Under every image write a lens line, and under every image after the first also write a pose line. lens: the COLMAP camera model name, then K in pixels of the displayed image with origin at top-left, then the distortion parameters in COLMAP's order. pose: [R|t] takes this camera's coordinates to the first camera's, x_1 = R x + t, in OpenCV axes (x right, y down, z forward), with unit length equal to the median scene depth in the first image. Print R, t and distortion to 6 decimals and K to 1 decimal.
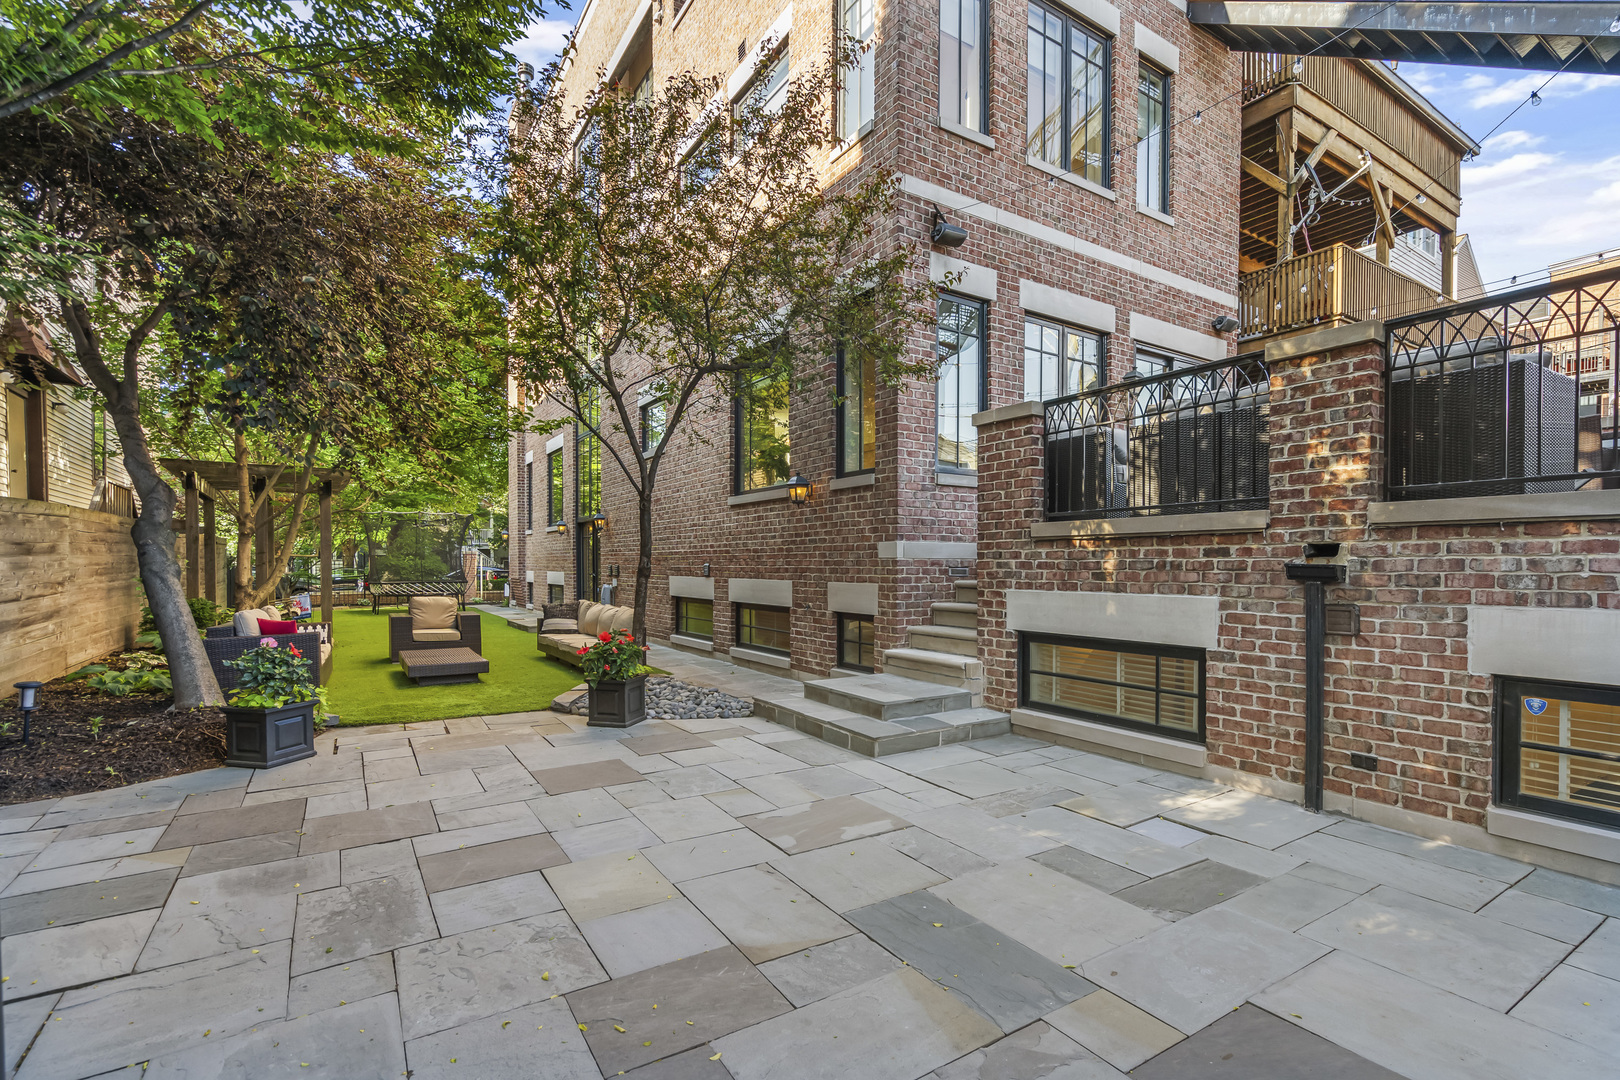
lens RADIAL K [[738.8, 0, 811.8], [0, 738.8, 578.4], [0, 0, 1]] dist [0.000294, -0.000029]
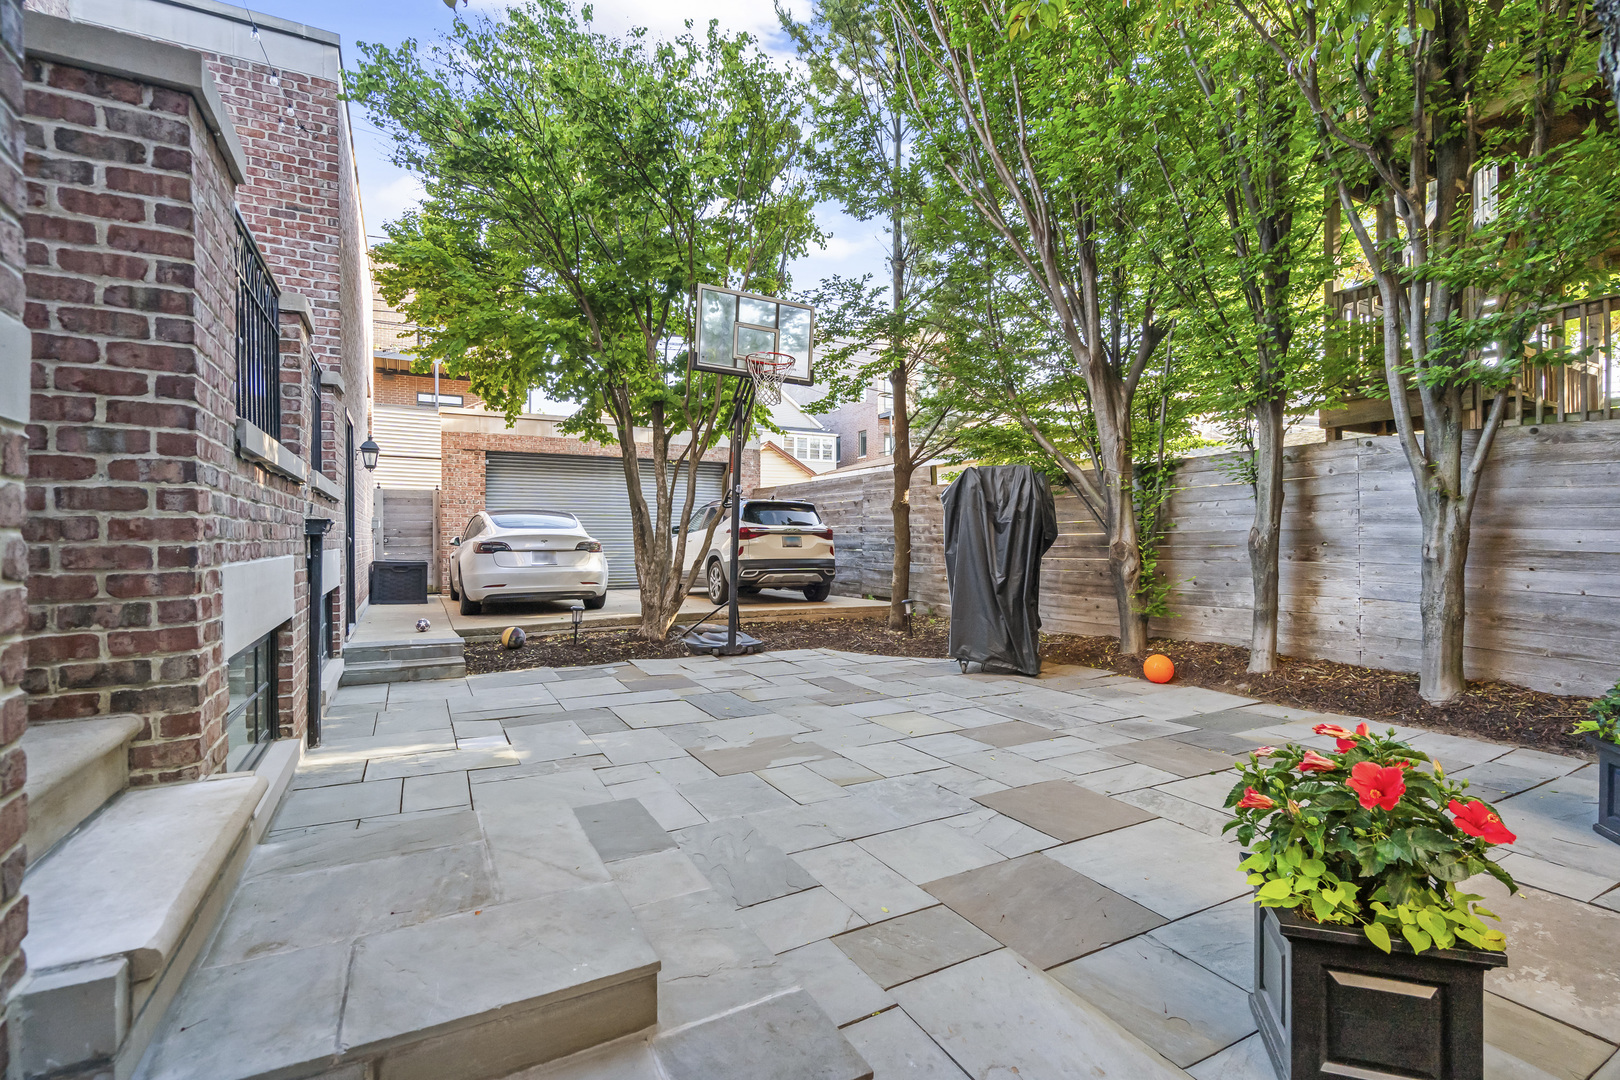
lens RADIAL K [[738.8, 0, 808.1], [0, 738.8, 541.8], [0, 0, 1]] dist [0.000294, -0.000029]
pose [[-0.997692, -0.003778, 0.067791, -0.025713], [-0.002867, 0.999904, 0.013530, -0.000281], [-0.067835, 0.013305, -0.997608, 0.432900]]
